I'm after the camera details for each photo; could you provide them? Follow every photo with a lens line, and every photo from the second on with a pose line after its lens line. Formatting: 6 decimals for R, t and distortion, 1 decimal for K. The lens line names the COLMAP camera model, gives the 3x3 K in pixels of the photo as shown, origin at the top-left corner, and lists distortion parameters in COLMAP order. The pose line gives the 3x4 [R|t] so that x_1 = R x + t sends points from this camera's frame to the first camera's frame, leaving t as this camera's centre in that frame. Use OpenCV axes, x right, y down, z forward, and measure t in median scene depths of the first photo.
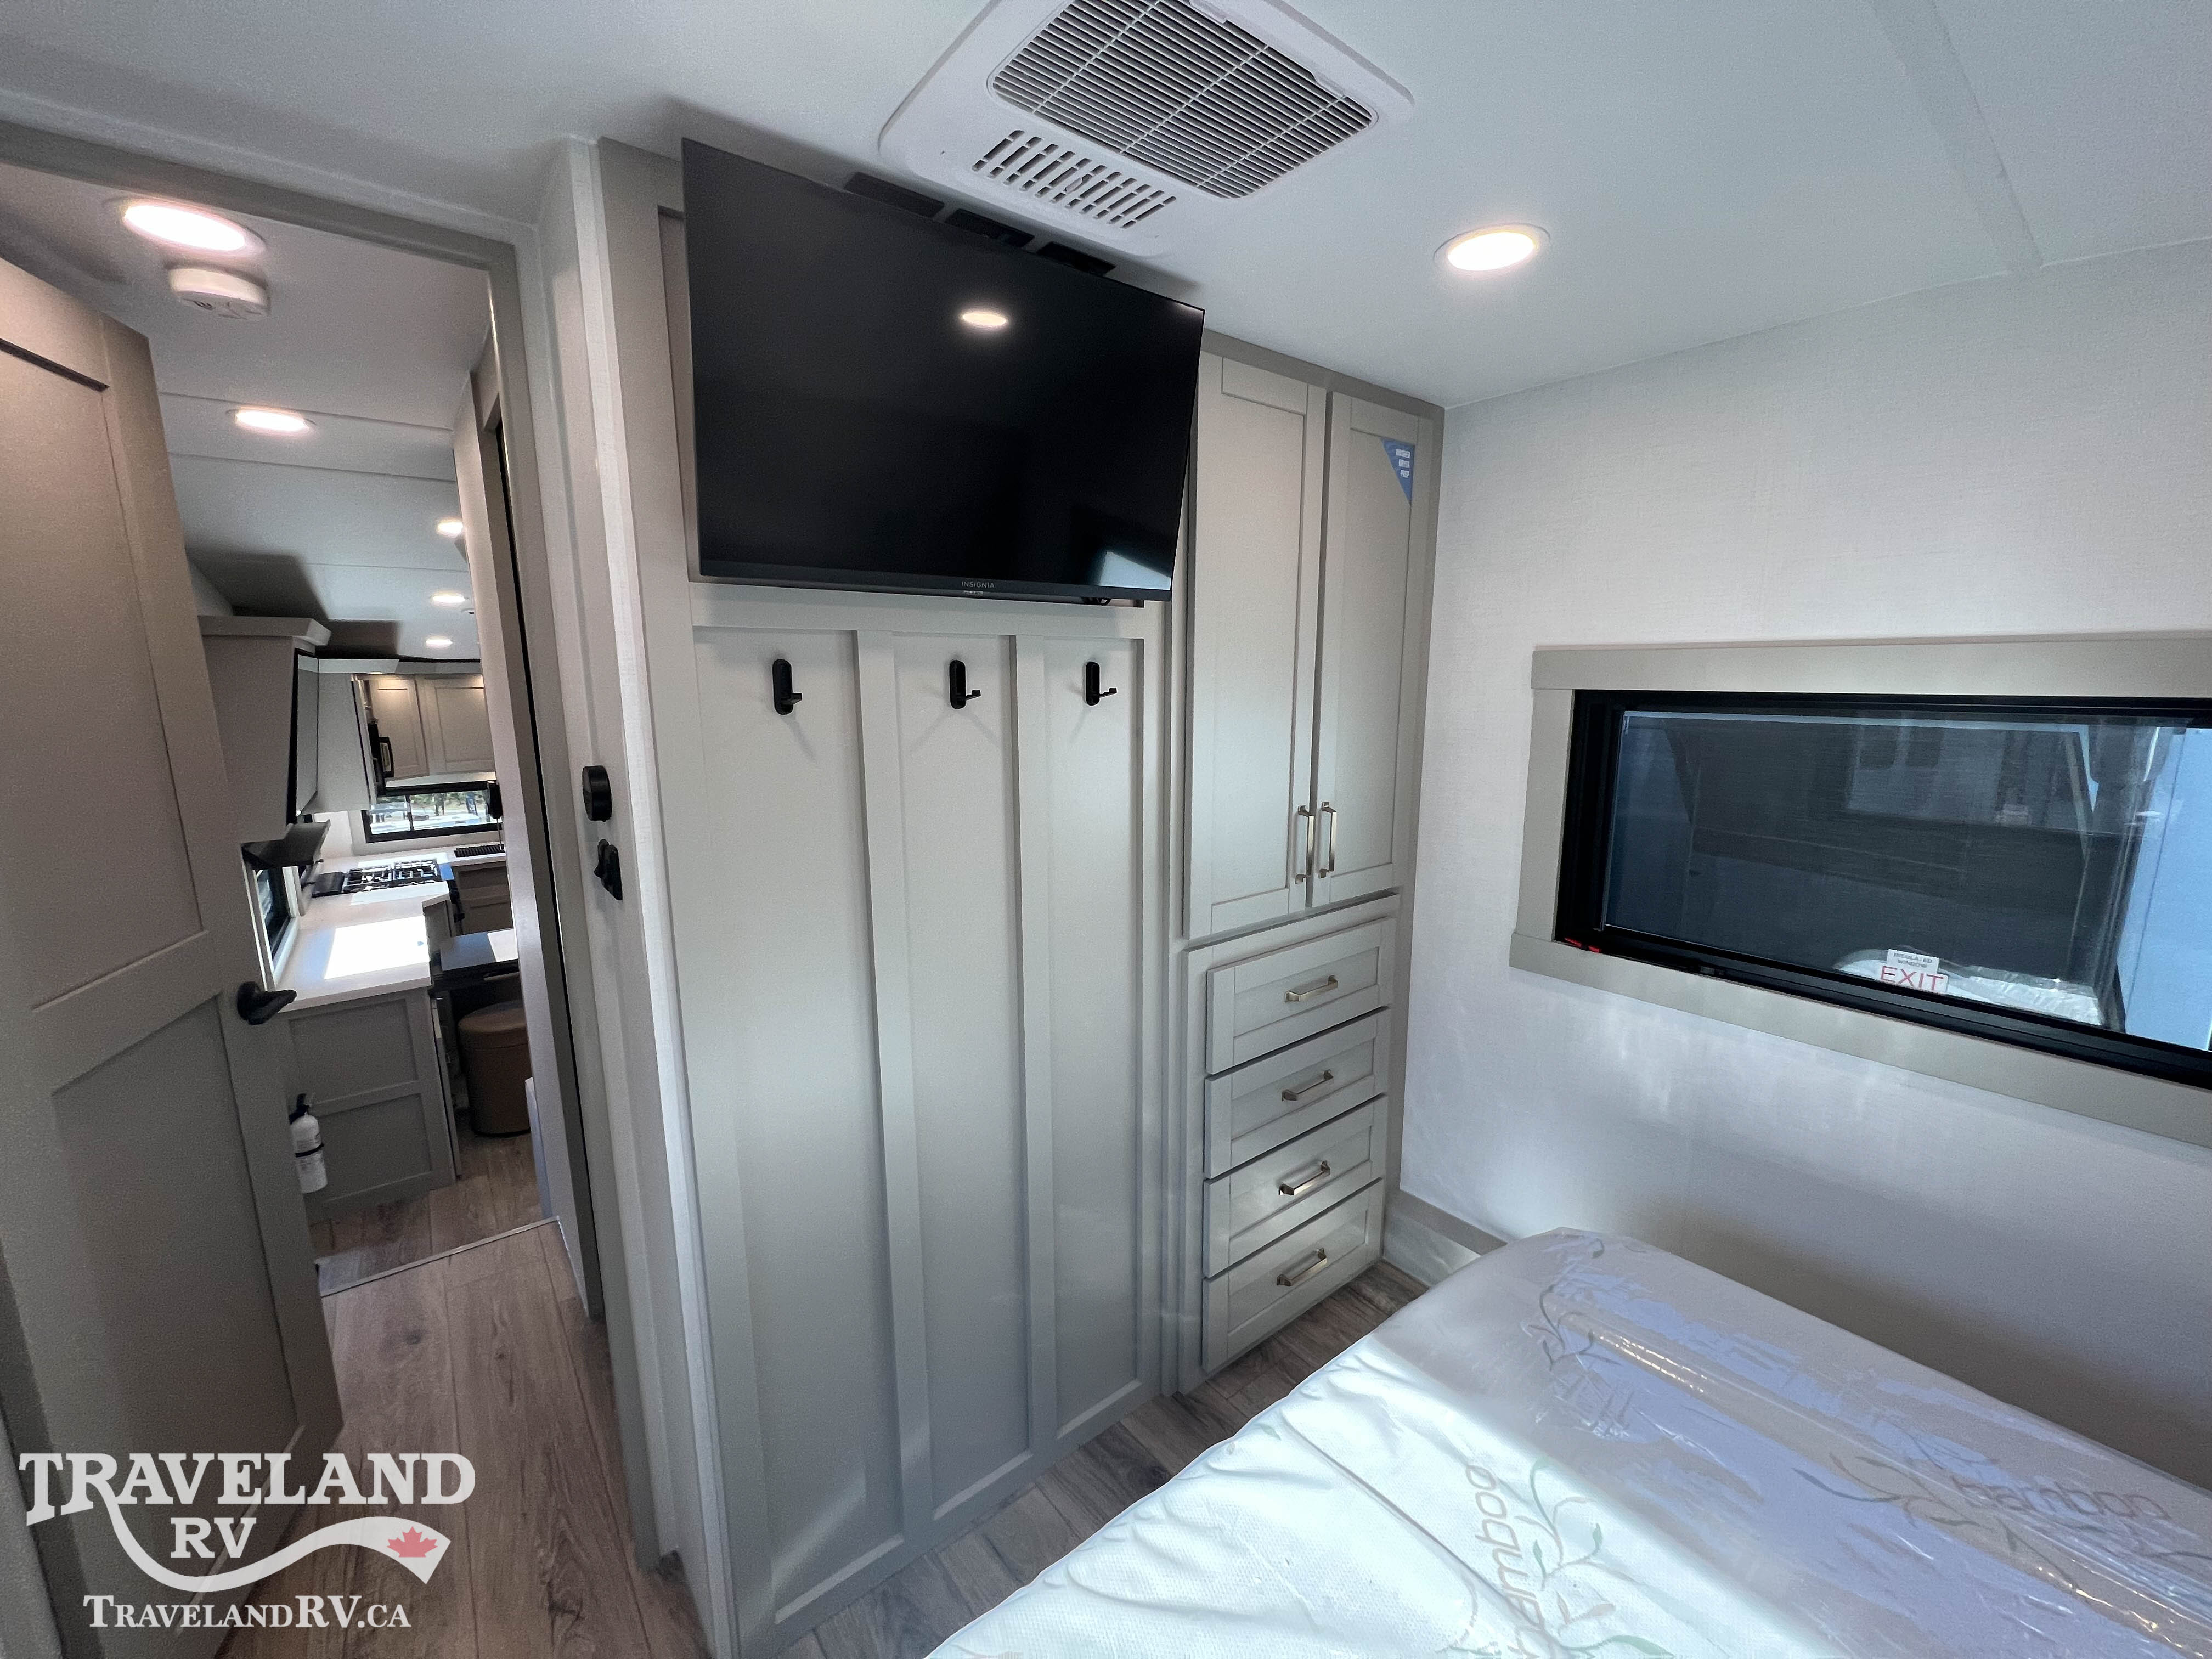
lens RADIAL K [[882.4, 0, 1107.9], [0, 882.4, 828.6], [0, 0, 1]] dist [-0.002658, -0.000230]
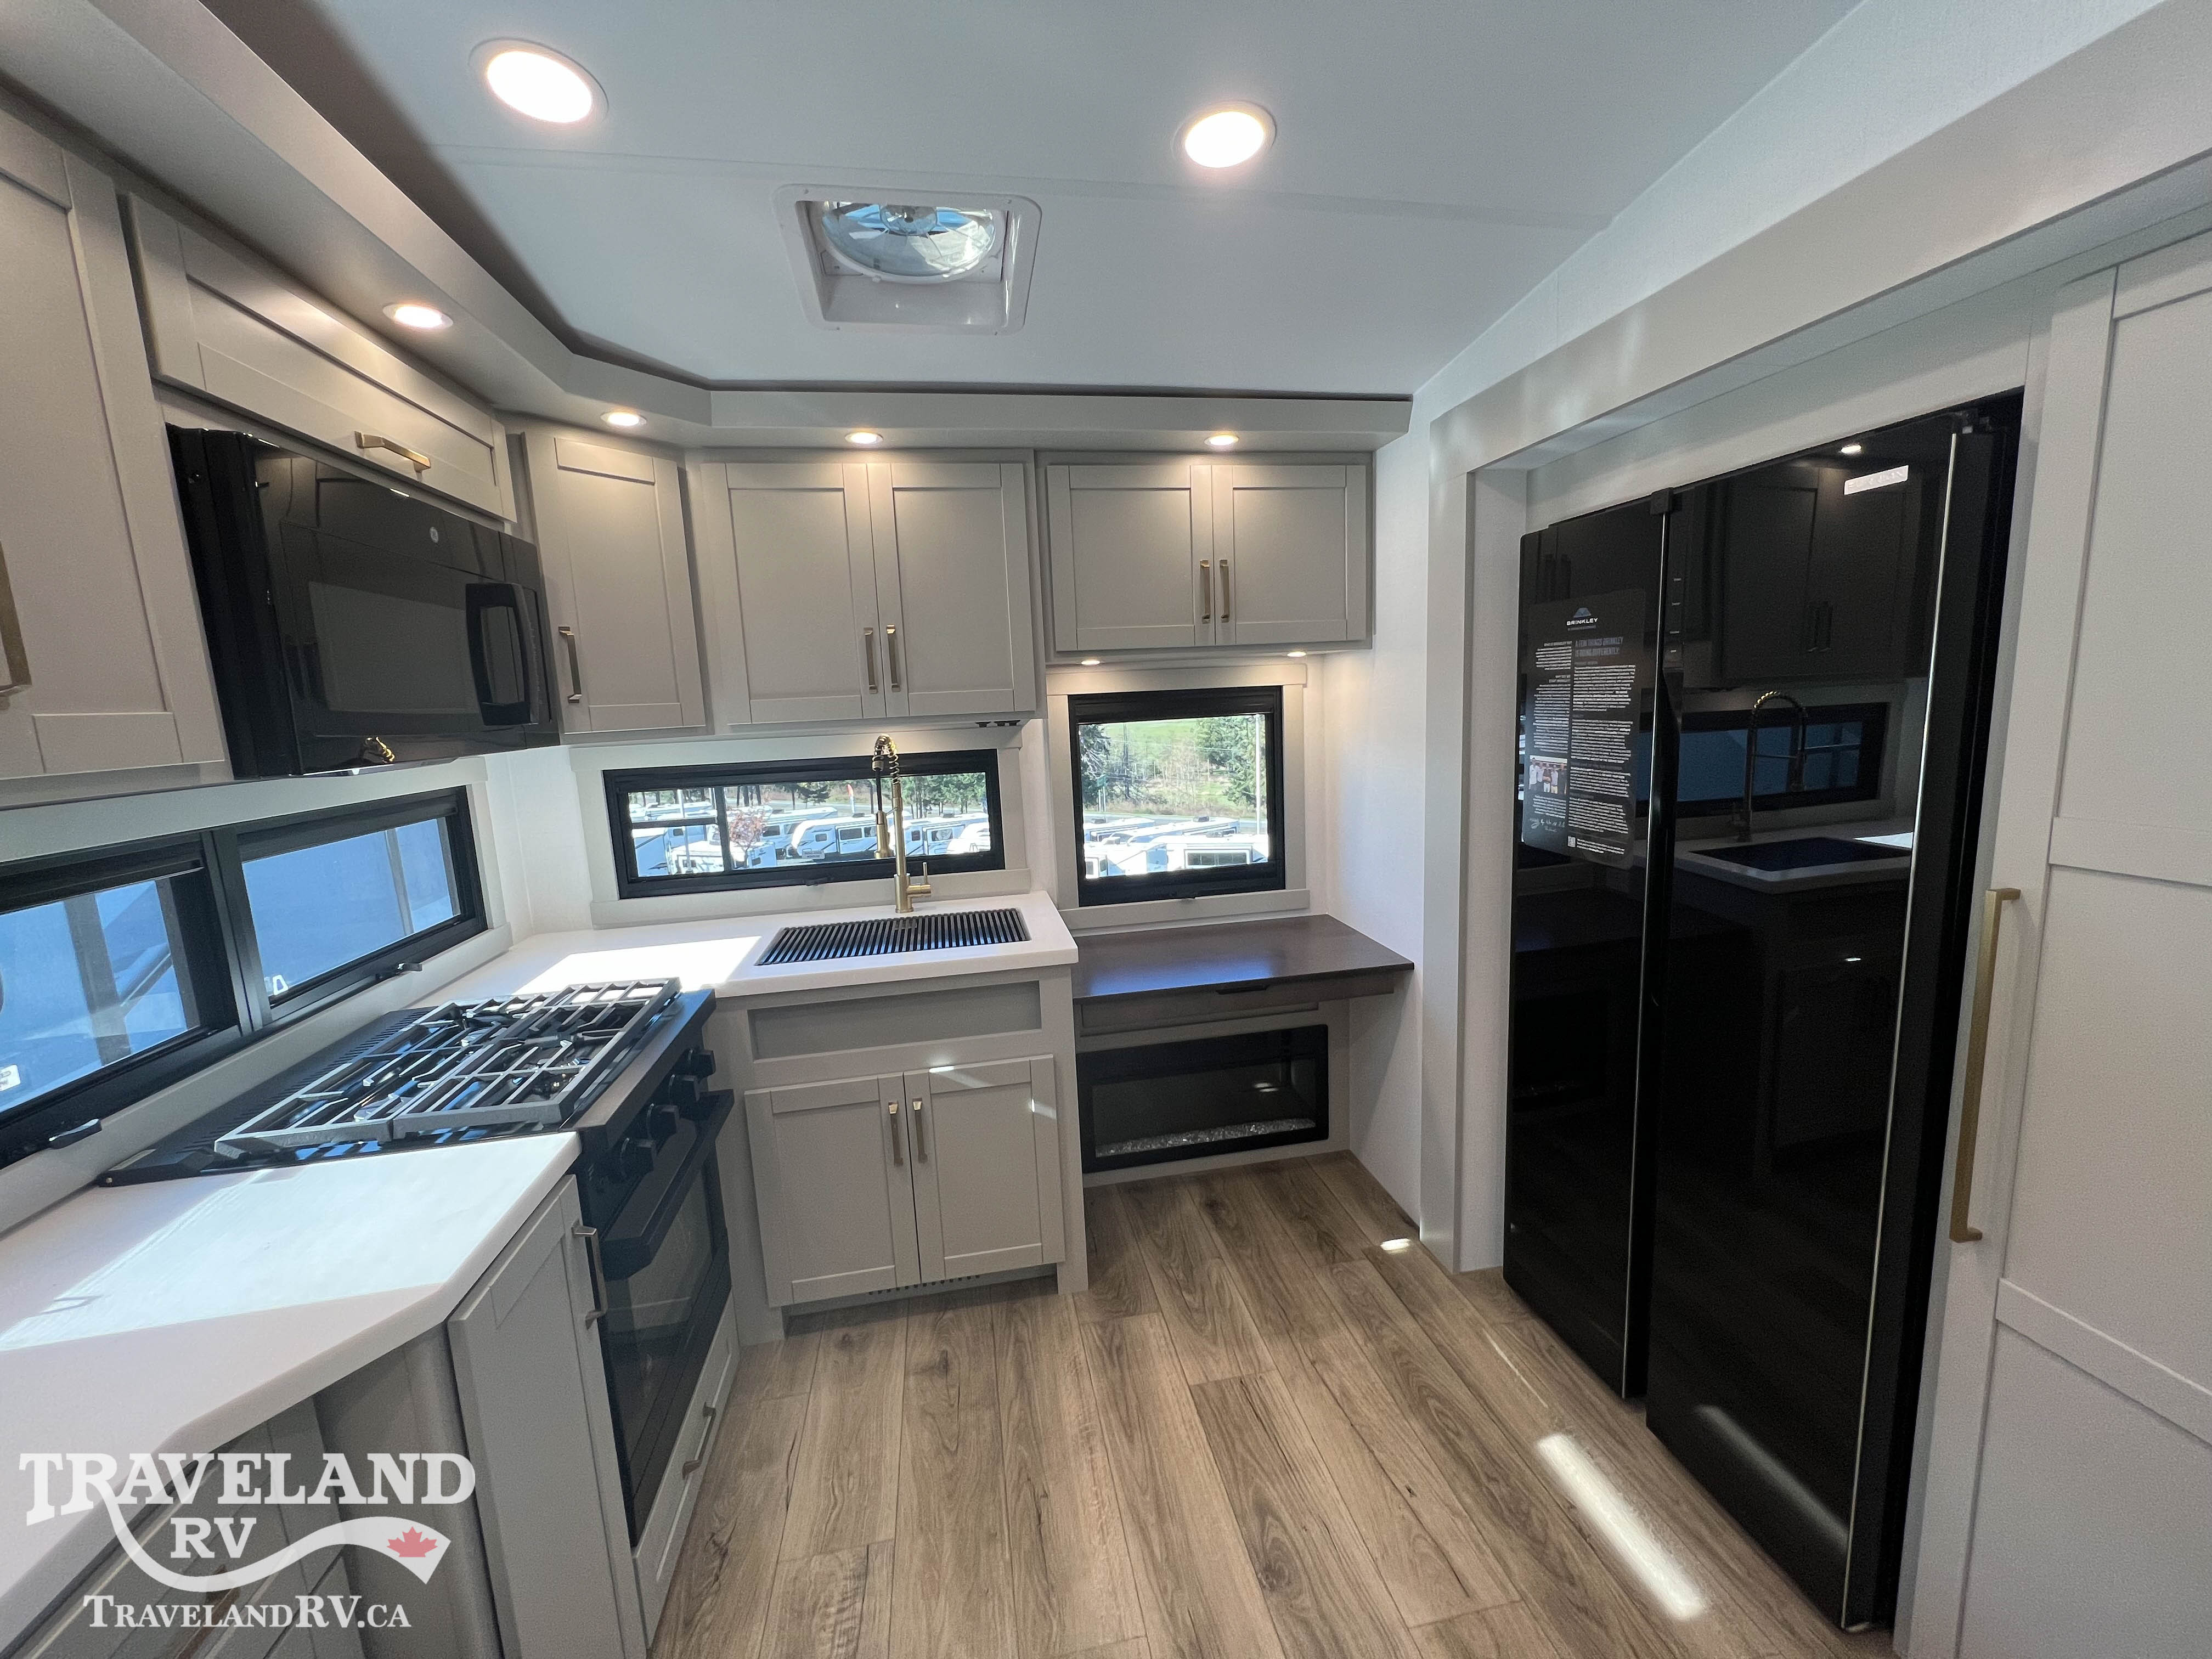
lens RADIAL K [[882.4, 0, 1107.9], [0, 882.4, 828.6], [0, 0, 1]] dist [-0.002658, -0.000230]
pose [[0.879929, 0.041611, -0.473280, -0.511315], [-0.047326, 0.998879, -0.000166, -0.032238], [0.472743, 0.022545, 0.880912, 0.856152]]
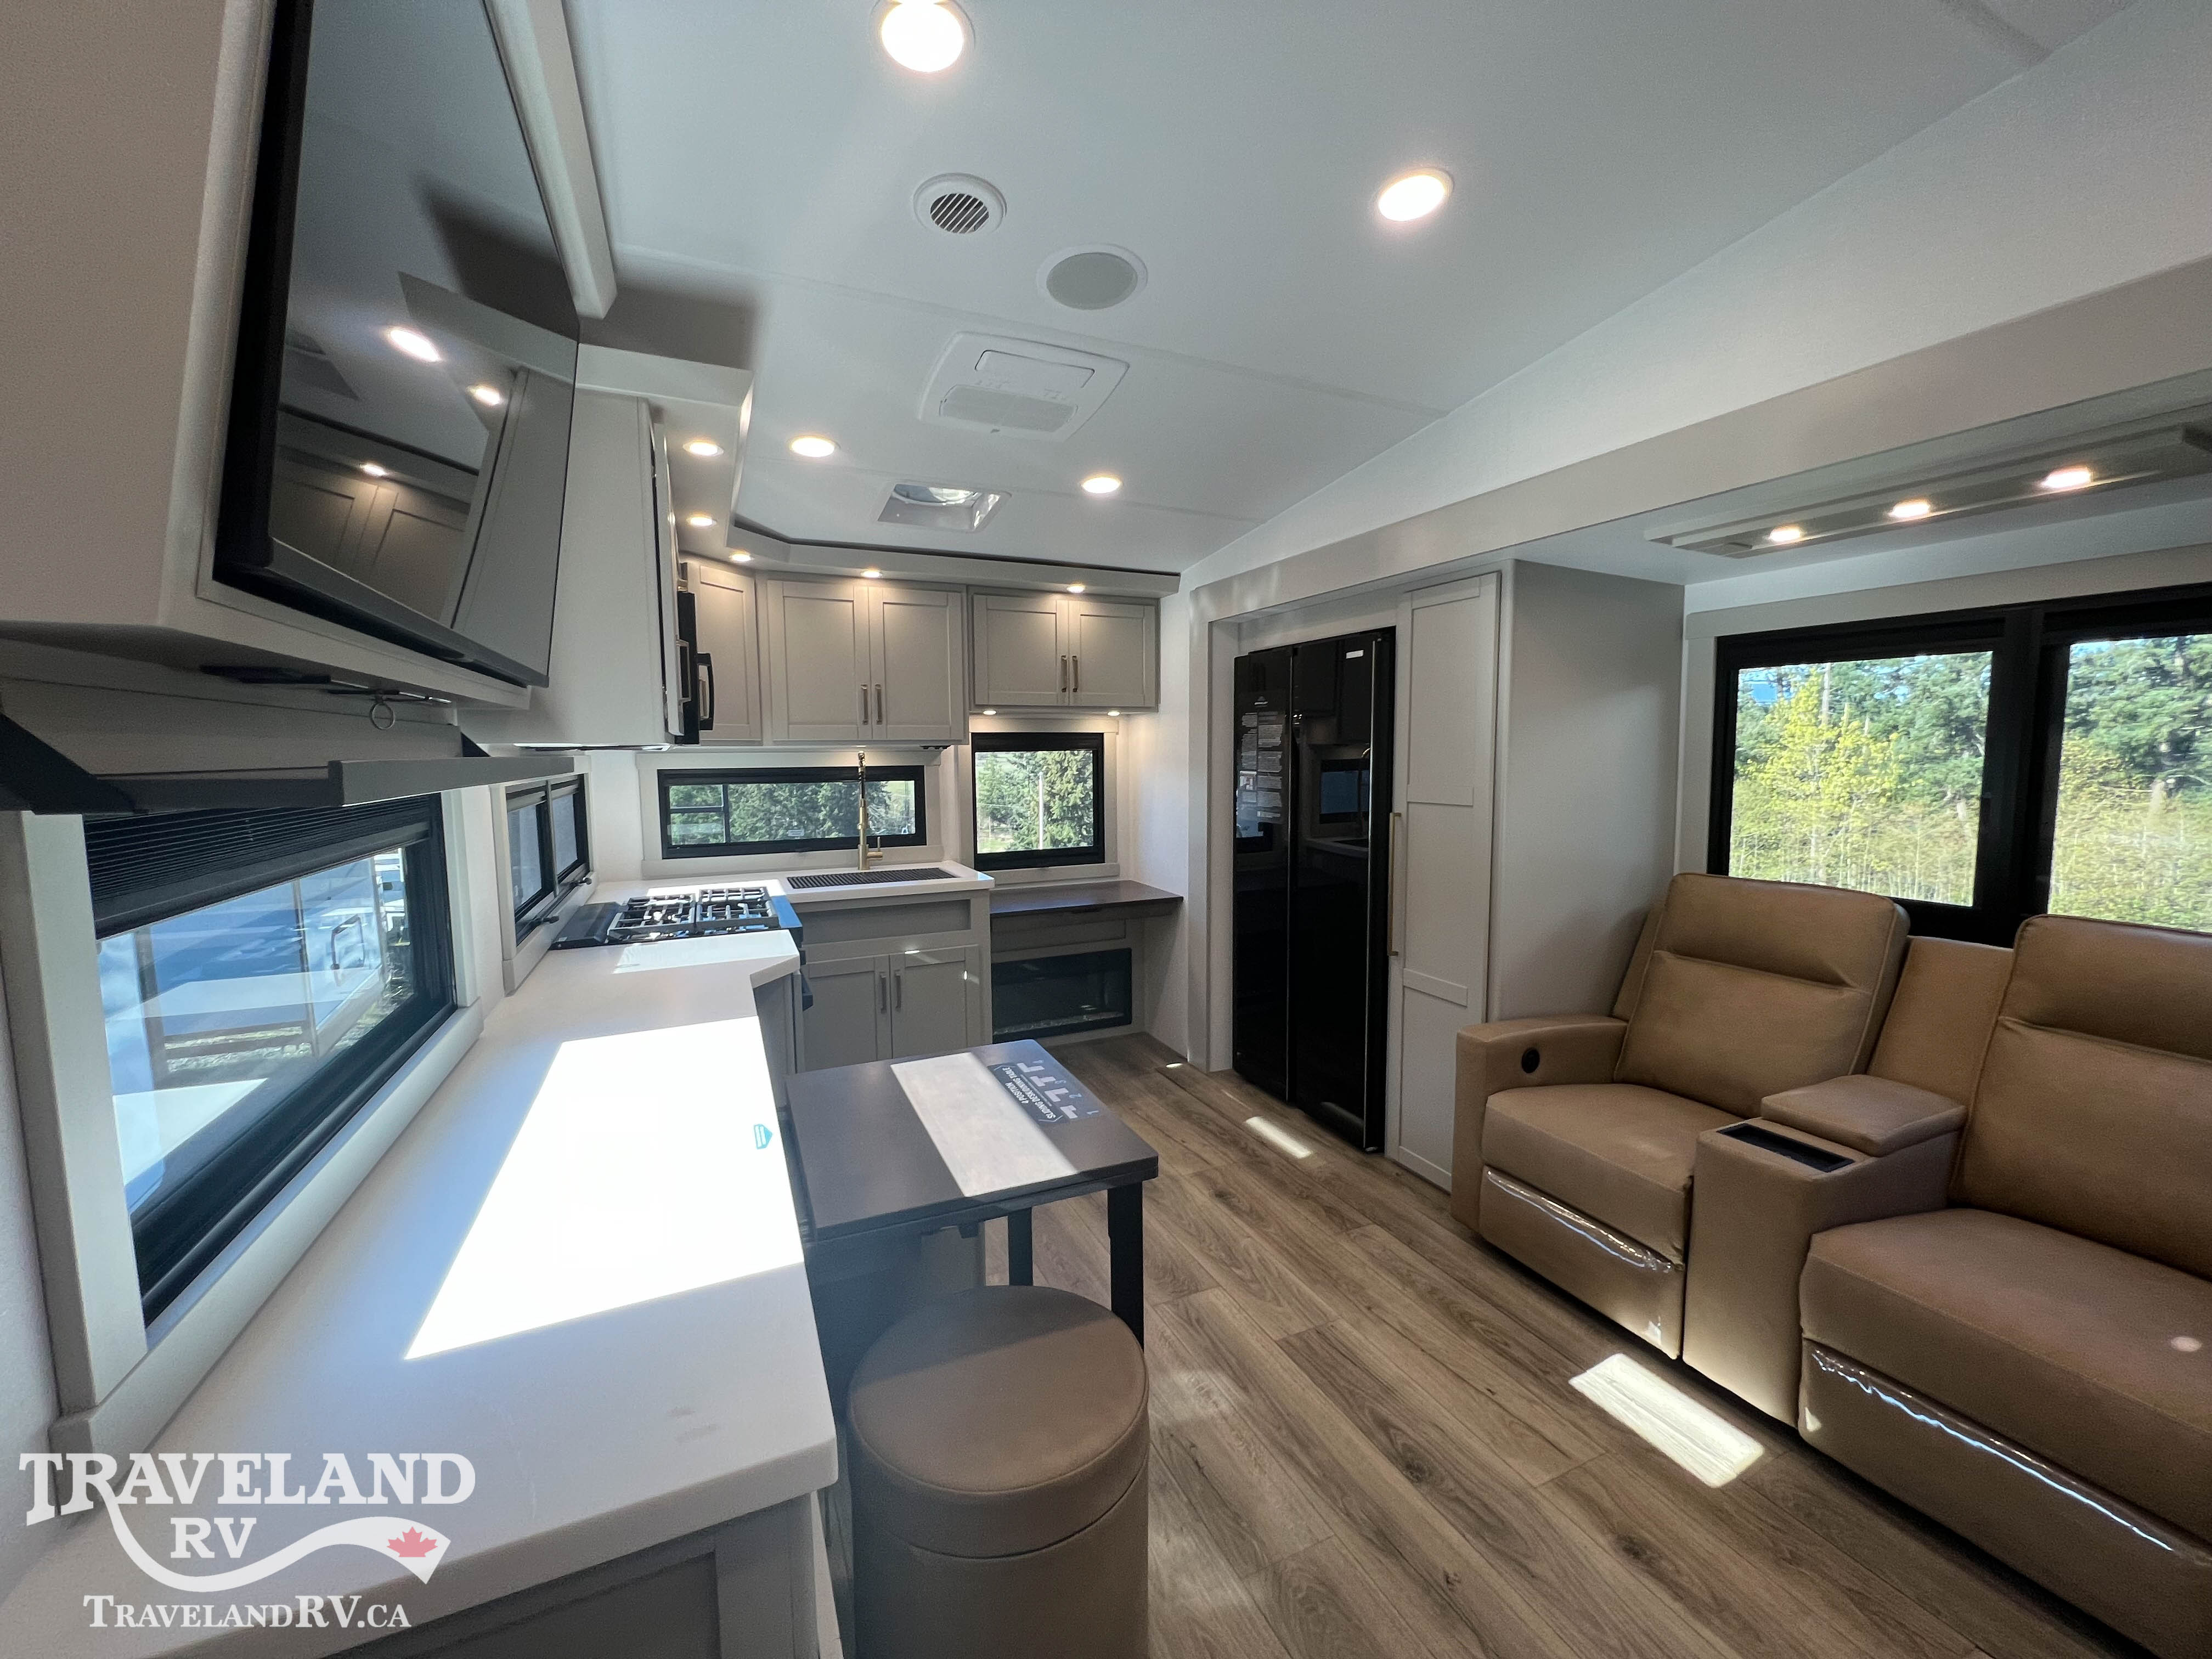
lens RADIAL K [[882.1, 0, 1110.3], [0, 882.1, 829.6], [0, 0, 1]] dist [-0.002420, -0.000019]
pose [[0.970007, 0.024823, -0.241806, -0.461144], [-0.044494, 0.996097, -0.076233, 0.033310], [0.238970, 0.084705, 0.967325, 0.563487]]
